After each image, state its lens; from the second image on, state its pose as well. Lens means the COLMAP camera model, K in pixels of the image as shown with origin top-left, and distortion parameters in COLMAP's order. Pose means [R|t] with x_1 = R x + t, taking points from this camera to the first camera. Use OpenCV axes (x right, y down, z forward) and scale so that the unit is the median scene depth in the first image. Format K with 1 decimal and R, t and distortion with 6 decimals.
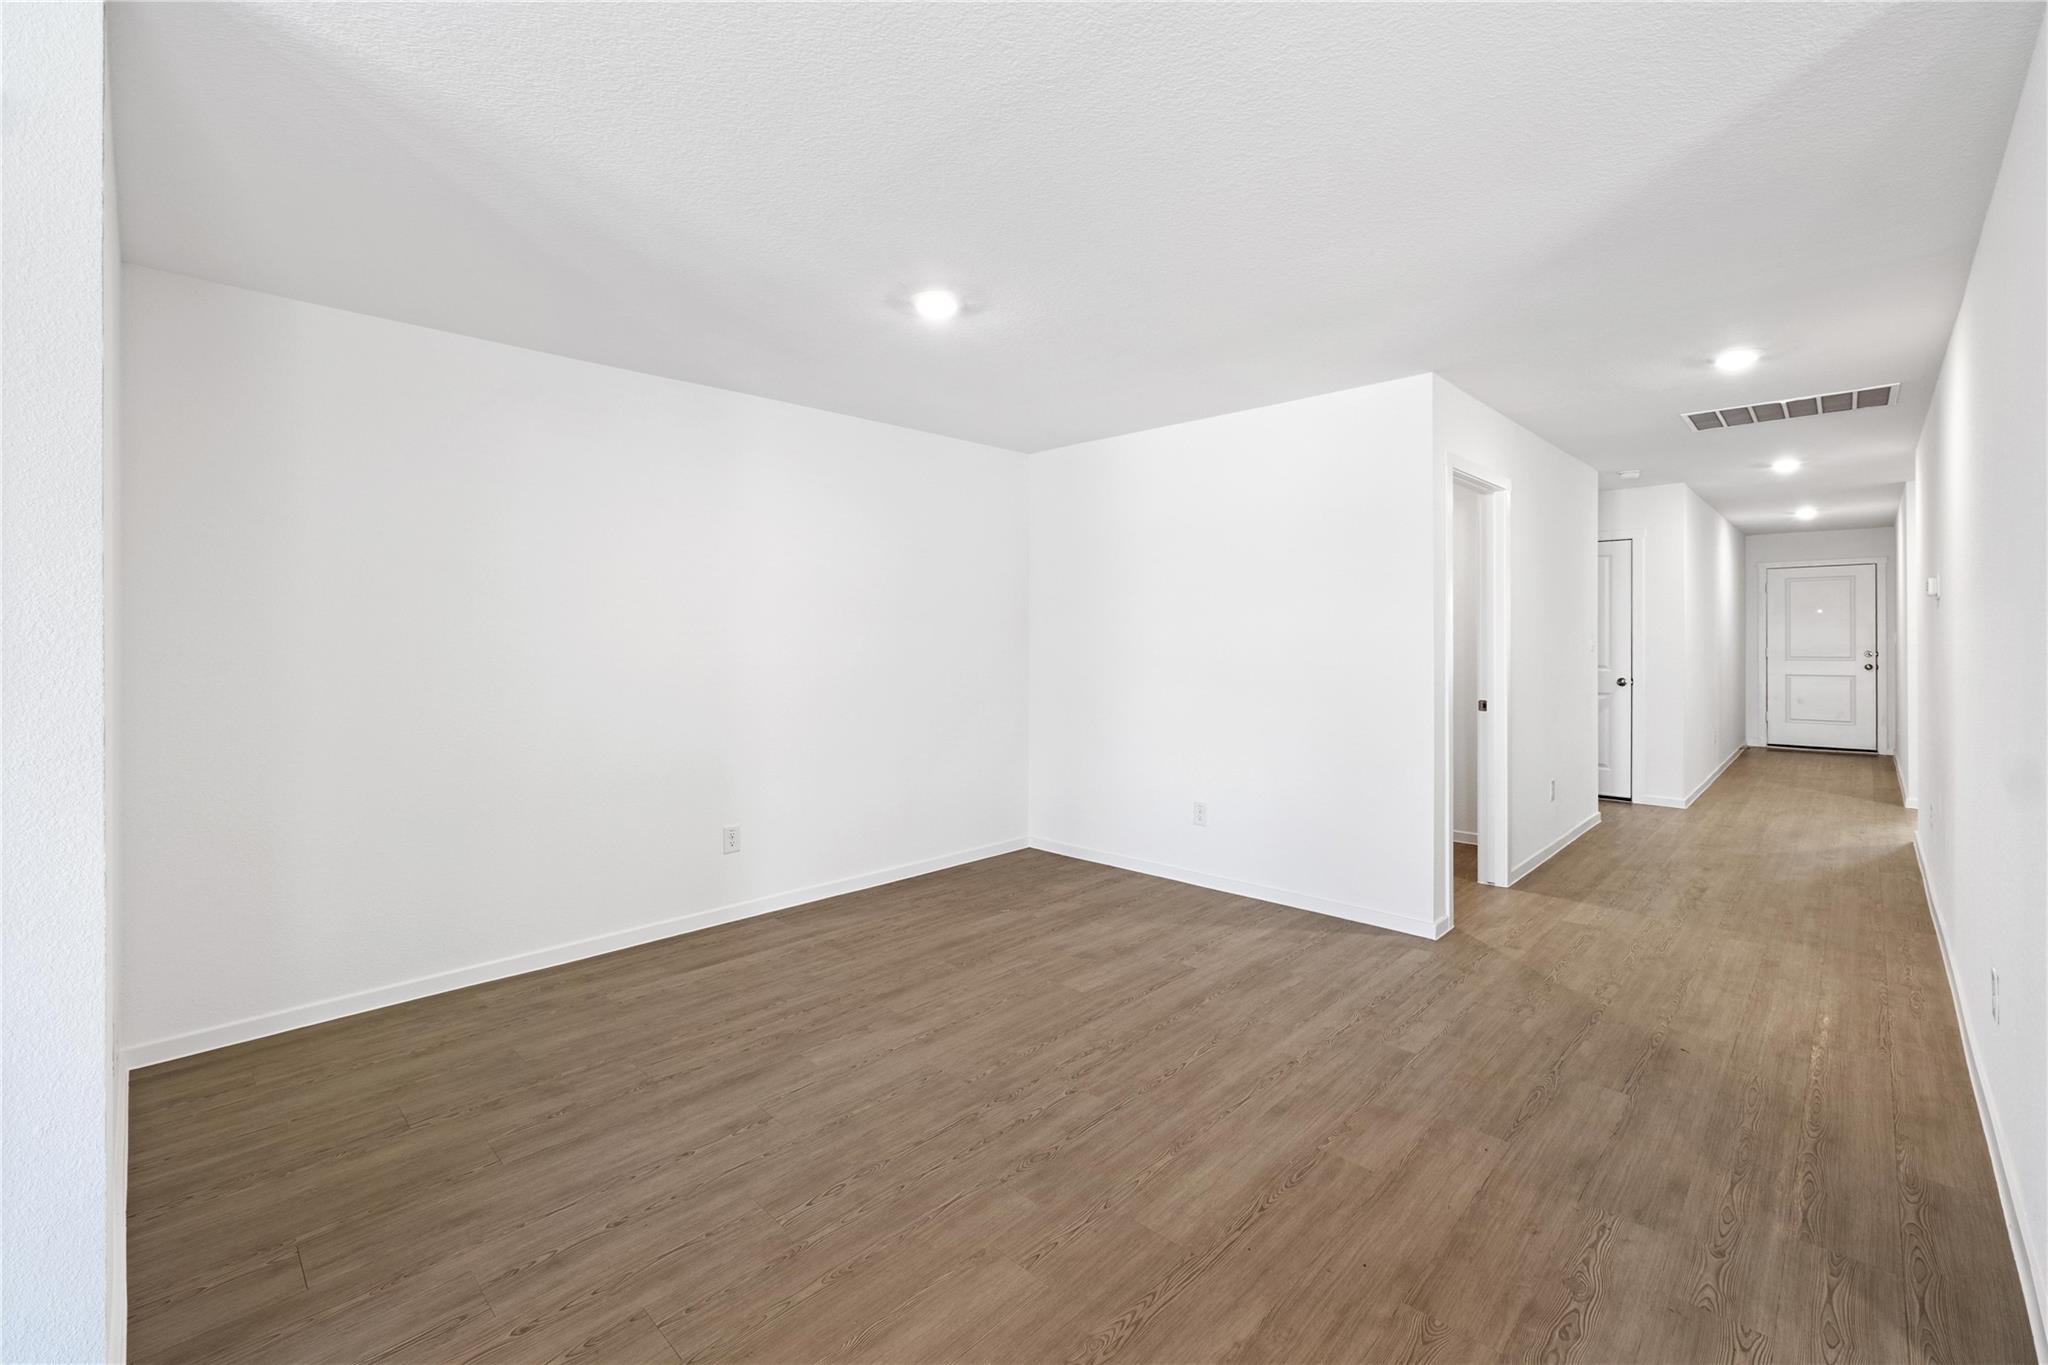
lens RADIAL K [[871.5, 0, 1067.6], [0, 871.5, 635.1], [0, 0, 1]] dist [-0.003629, 0.001874]
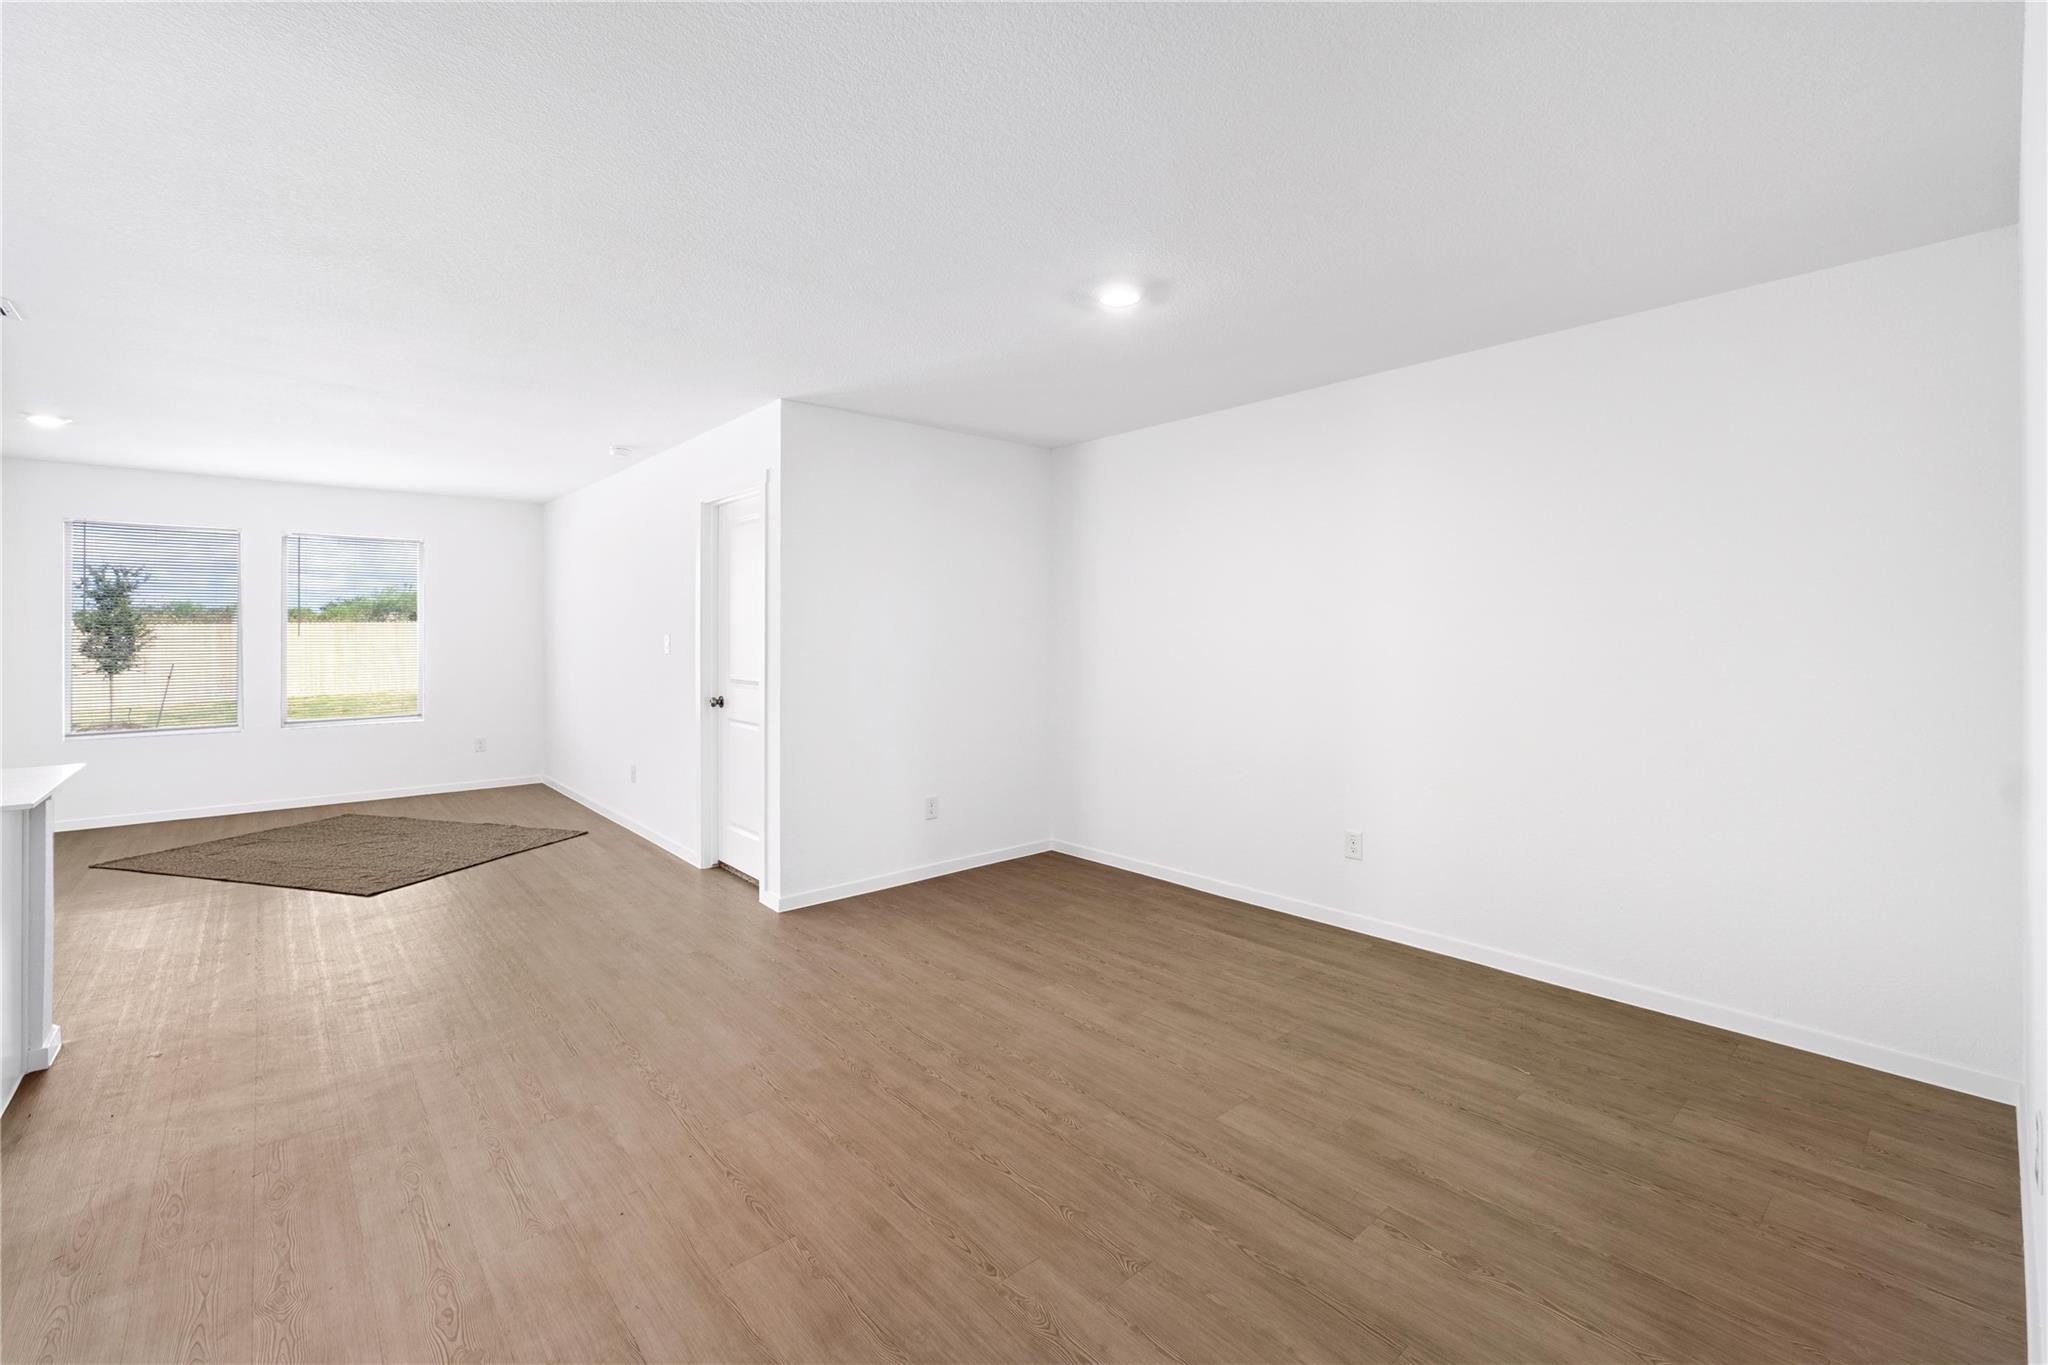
lens RADIAL K [[871.5, 0, 995.3], [0, 871.5, 623.8], [0, 0, 1]] dist [-0.003629, 0.001874]
pose [[-0.132024, -0.015733, -0.991122, 0.830843], [0.011008, 0.999789, -0.017337, 0.001447], [0.991185, -0.013200, -0.131823, 0.976155]]
